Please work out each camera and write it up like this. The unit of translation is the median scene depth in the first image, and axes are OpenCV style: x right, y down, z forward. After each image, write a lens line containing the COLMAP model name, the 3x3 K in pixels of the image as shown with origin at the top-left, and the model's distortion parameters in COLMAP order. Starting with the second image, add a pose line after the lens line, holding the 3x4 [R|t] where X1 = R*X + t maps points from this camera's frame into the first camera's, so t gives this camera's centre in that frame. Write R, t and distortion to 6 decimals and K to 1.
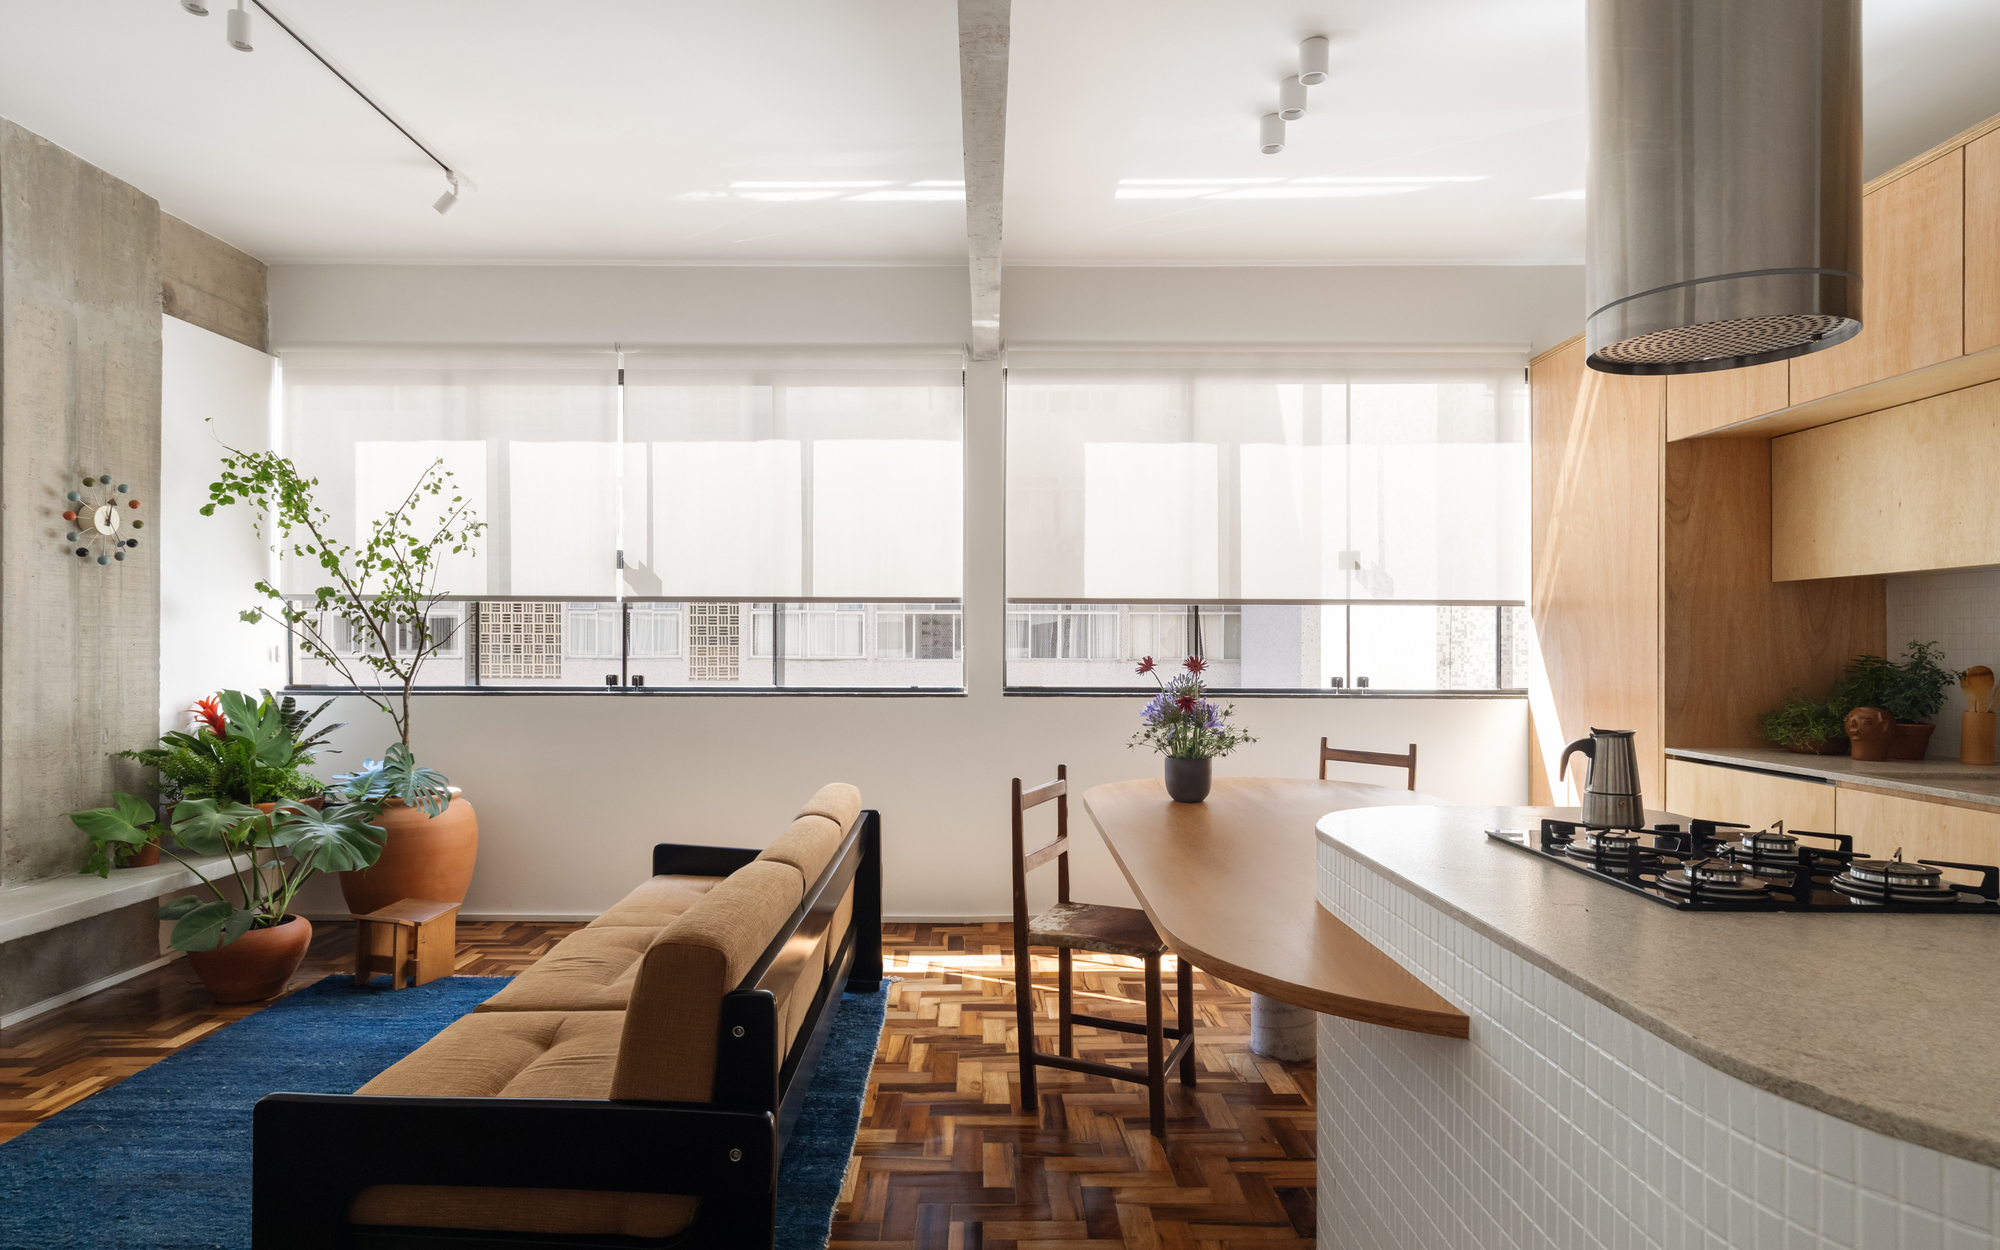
lens RADIAL K [[1016.5, 0, 1027.5], [0, 1016.5, 651.2], [0, 0, 1]] dist [-0.000393, -0.000626]
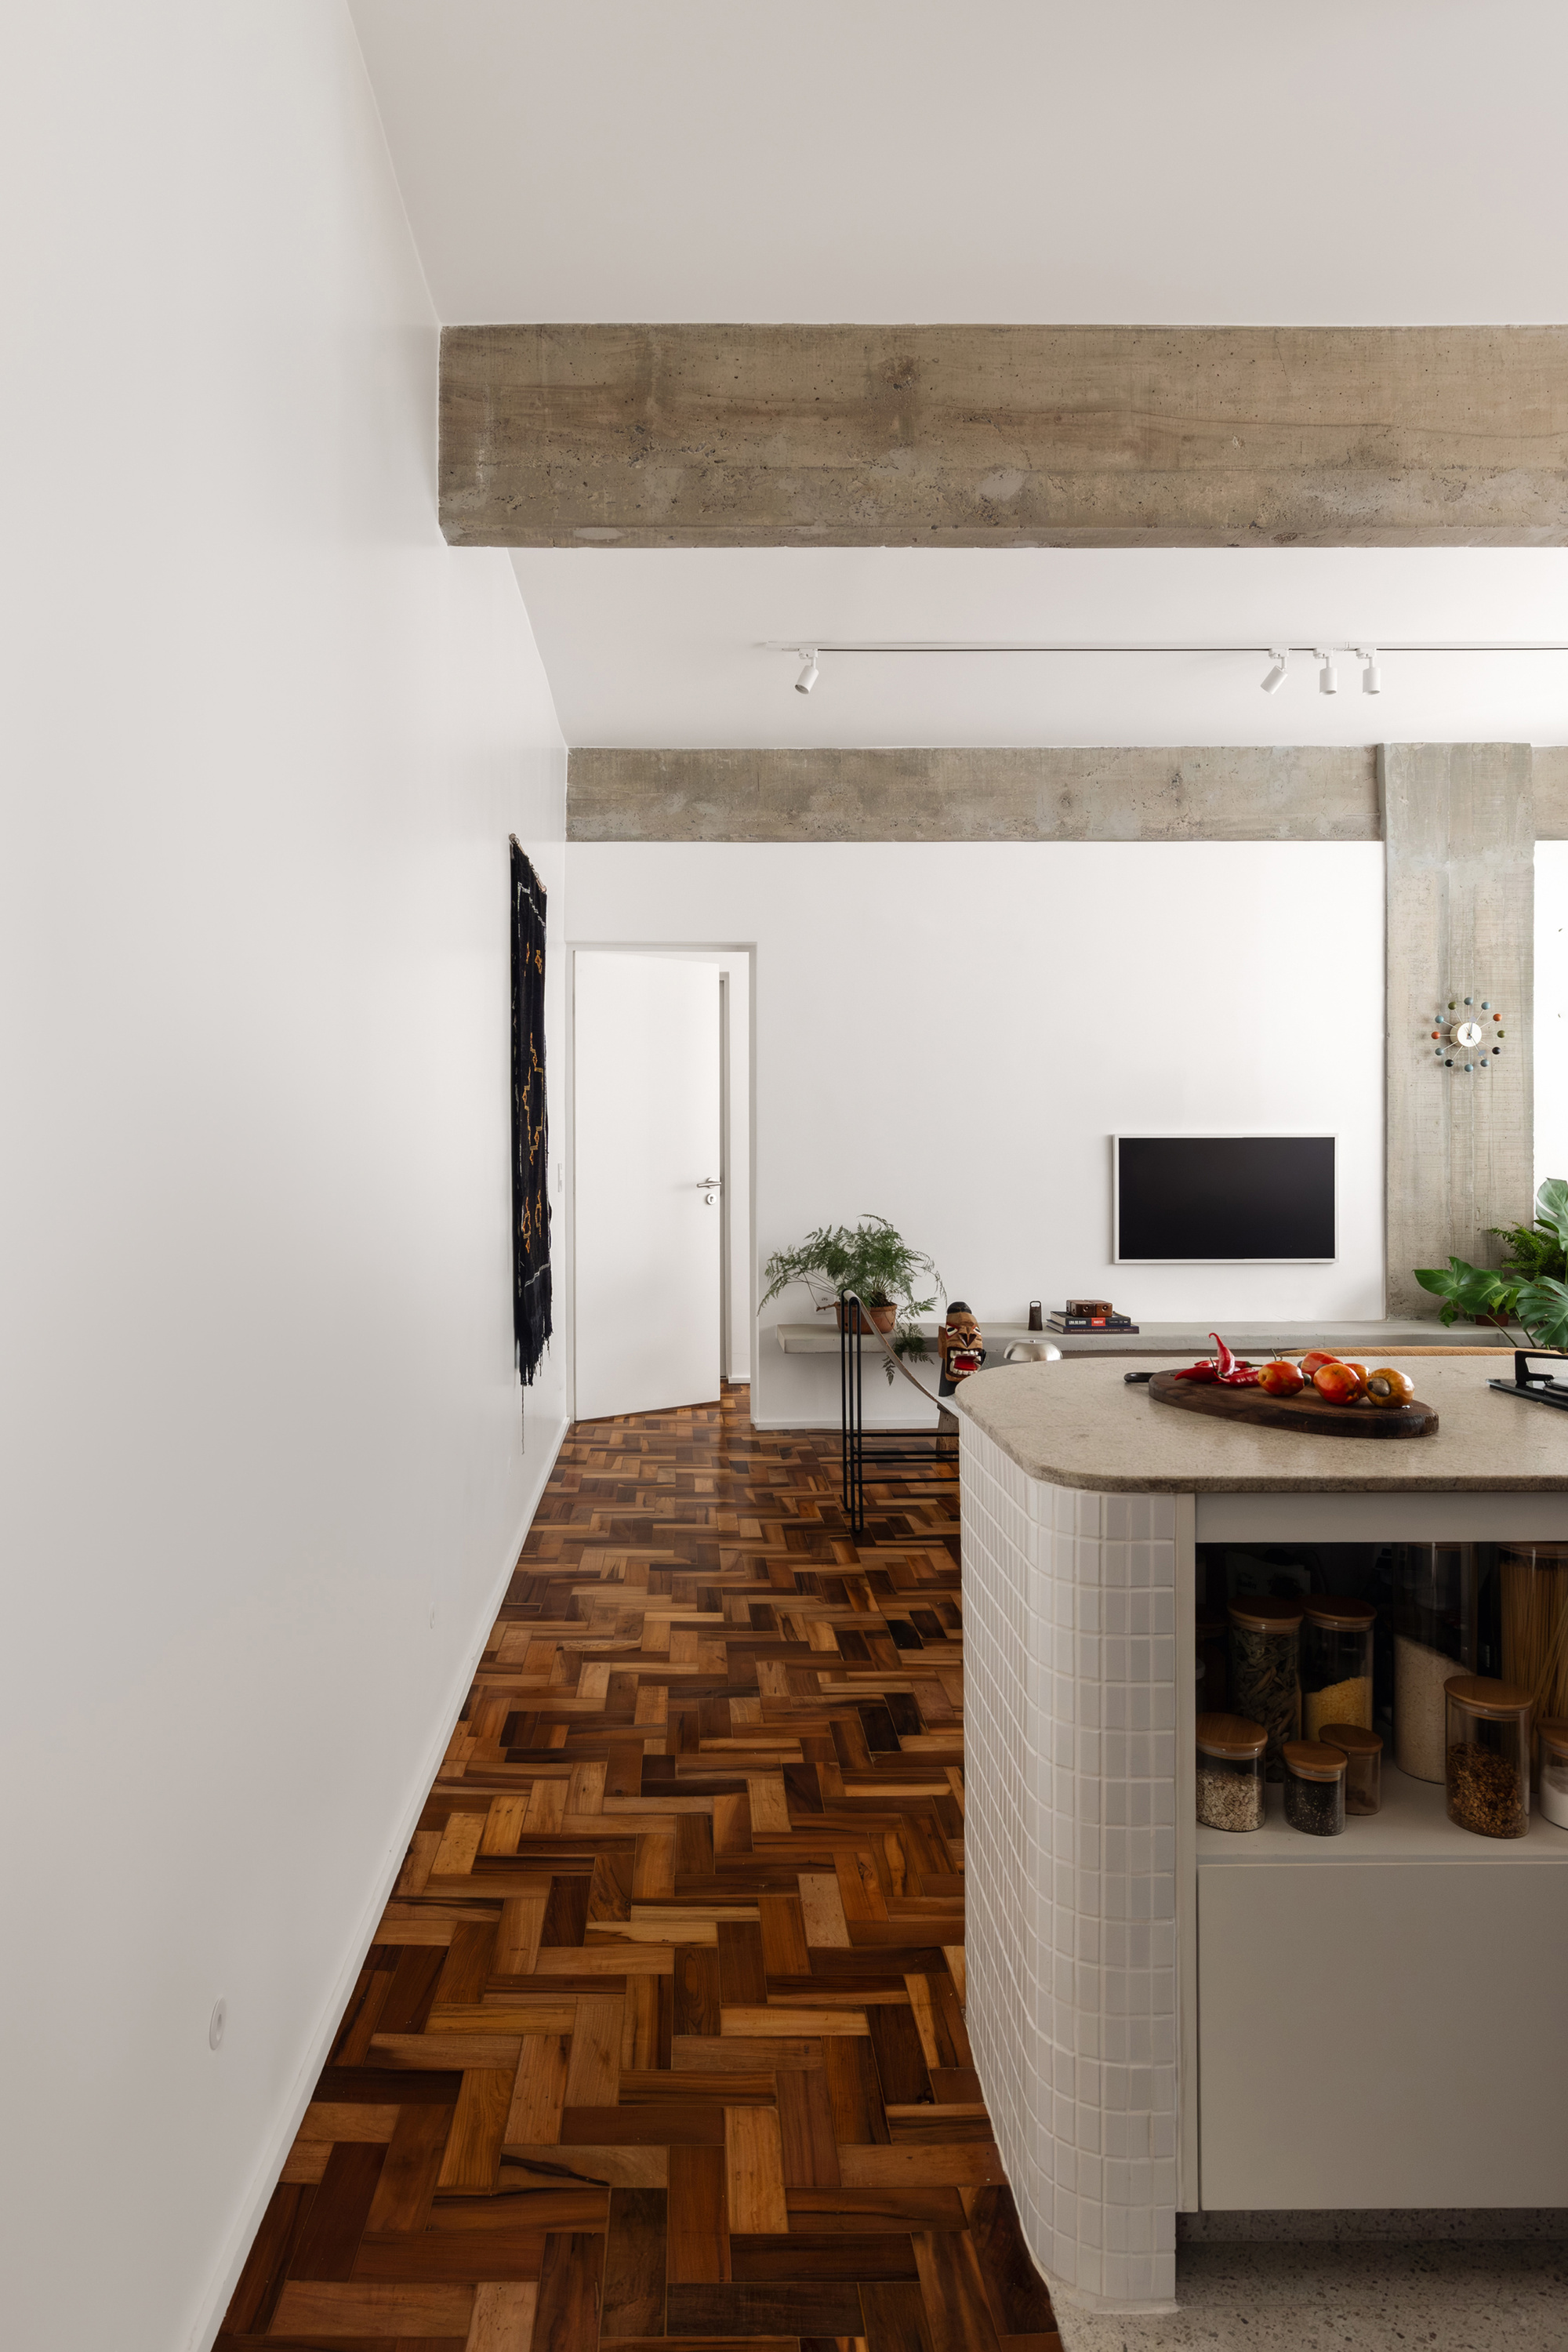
lens RADIAL K [[1508.3, 0, 621.9], [0, 1508.3, 1138.2], [0, 0, 1]] dist [0.003338, 0.000443]
pose [[-0.033727, -0.004377, -0.999421, 0.868908], [-0.000603, 0.999990, -0.004359, 0.002347], [0.999431, 0.000456, -0.033729, 0.052148]]
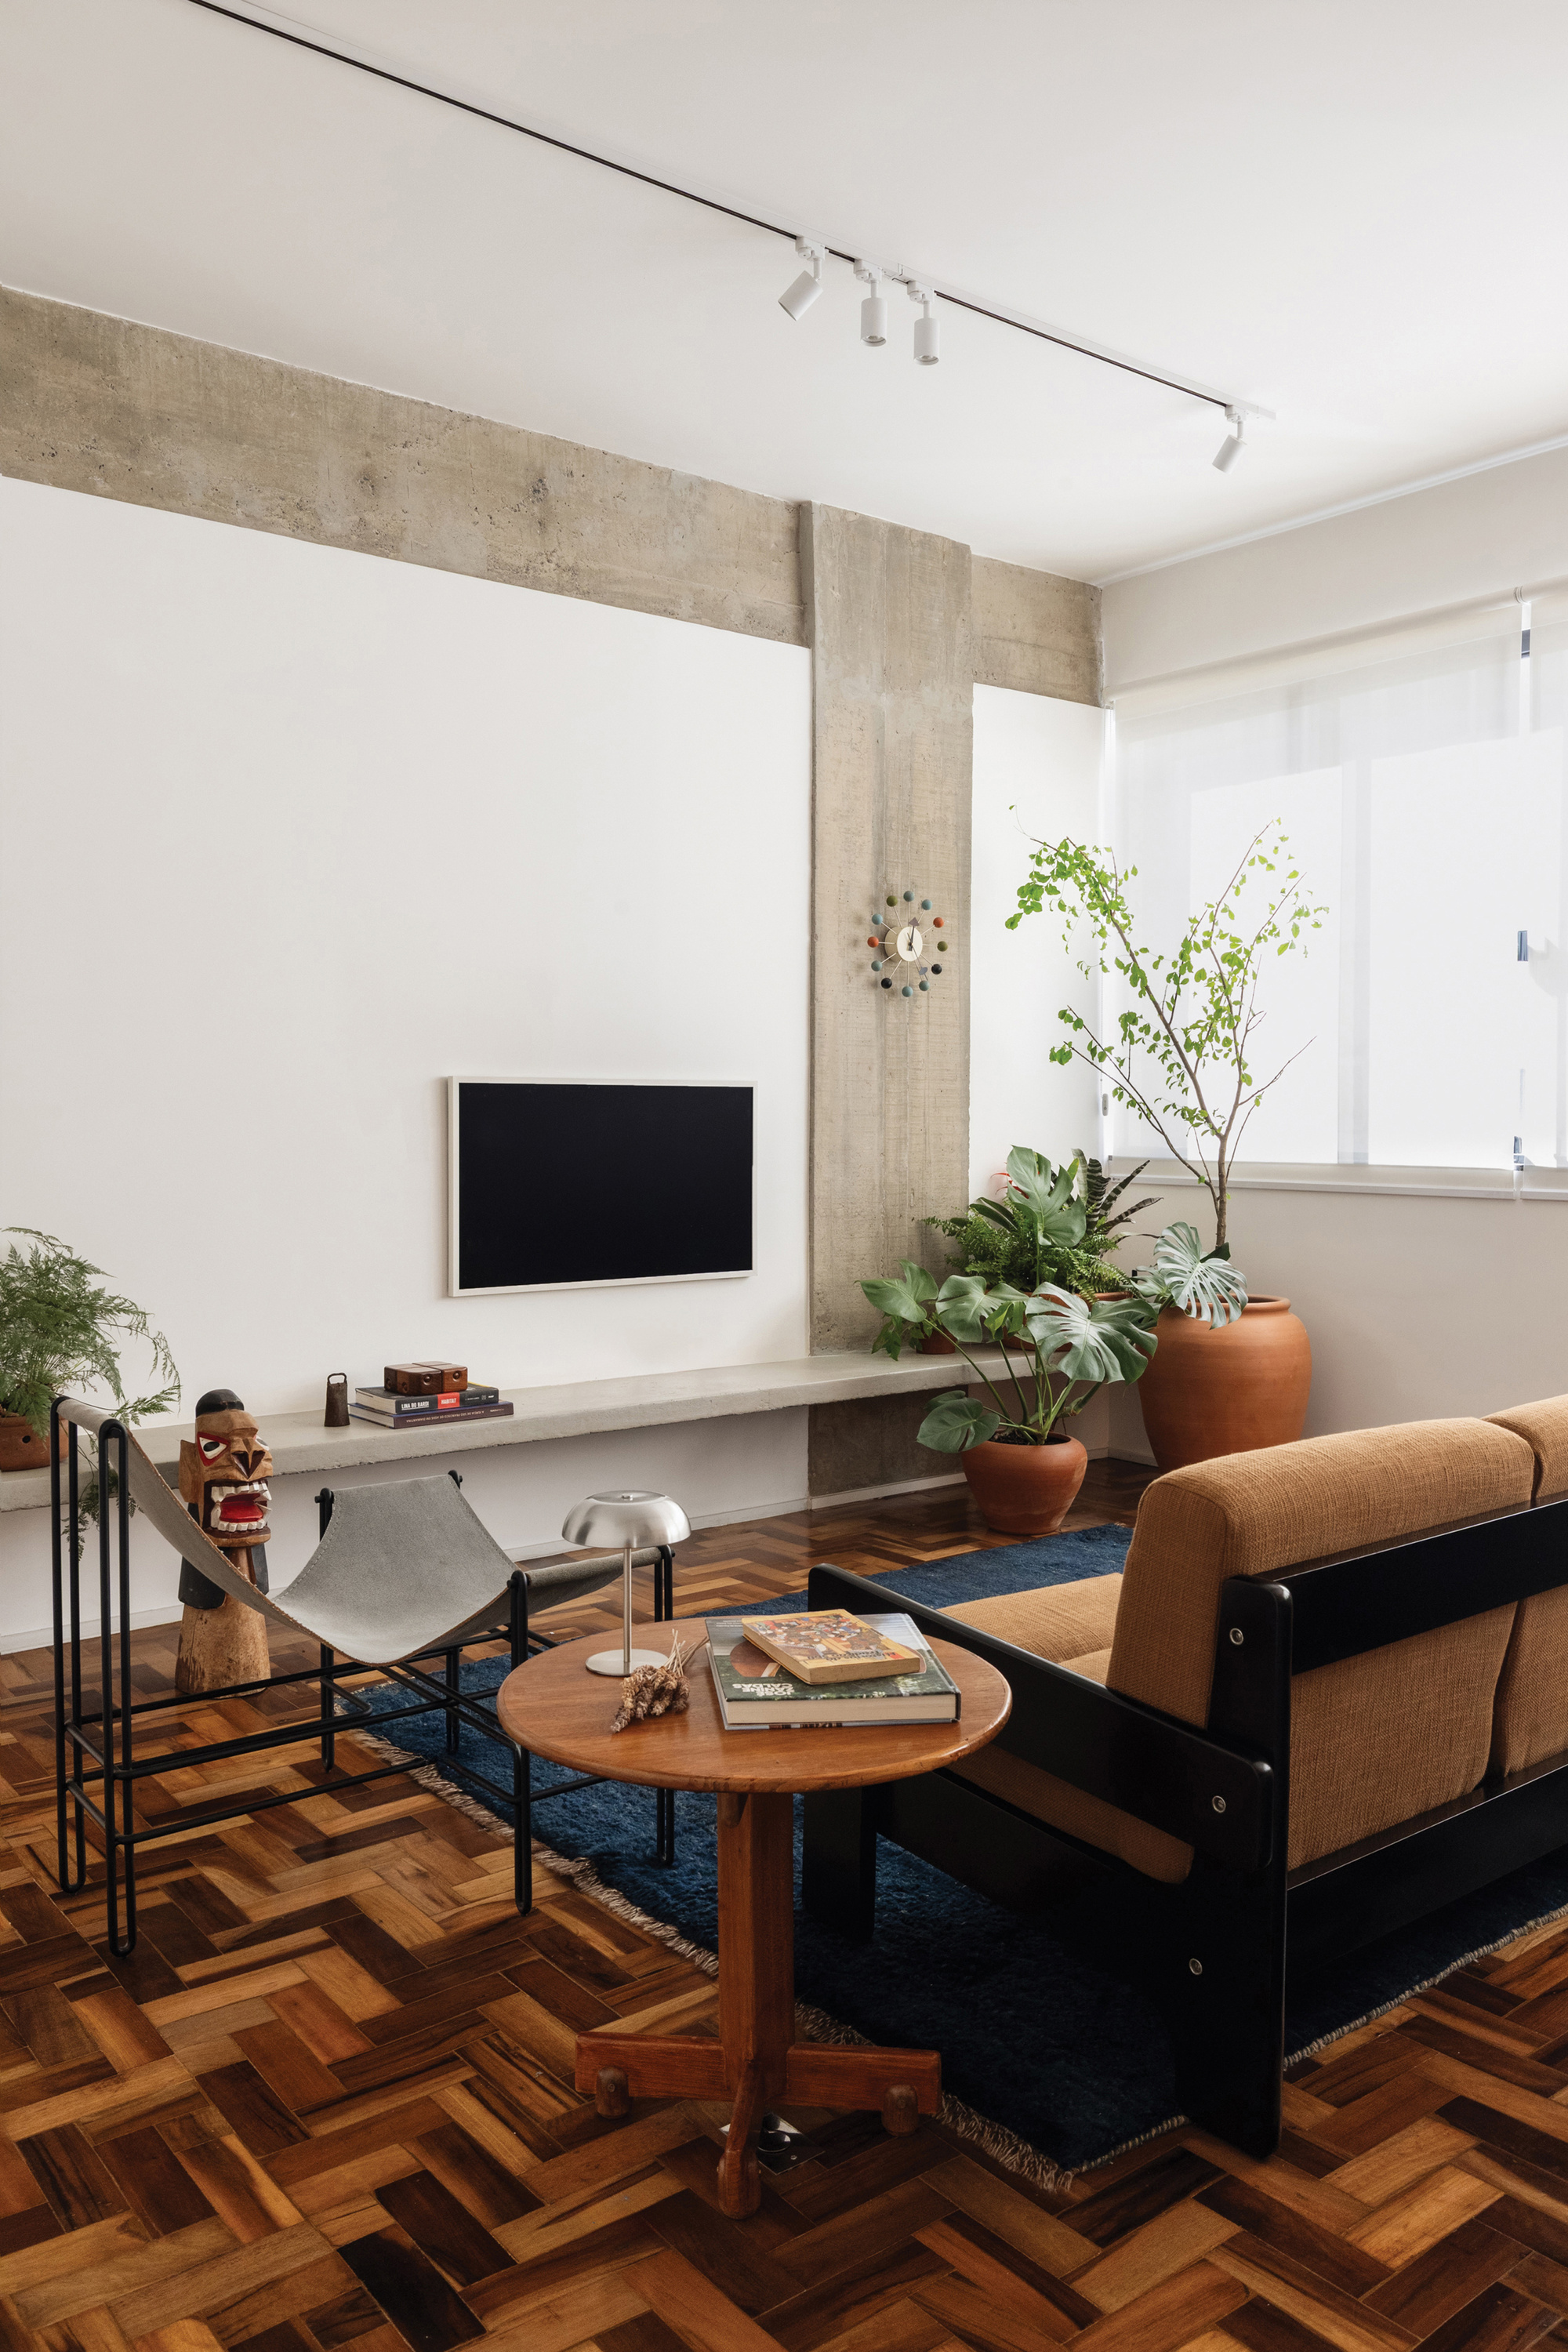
lens RADIAL K [[1864.2, 0, 869.3], [0, 1864.2, 1187.1], [0, 0, 1]] dist [-0.002303, 0.001308]
pose [[0.621731, 0.027718, -0.782740, 0.283776], [-0.002996, 0.999450, 0.033012, 0.021831], [0.783225, -0.018180, 0.621472, -0.000168]]
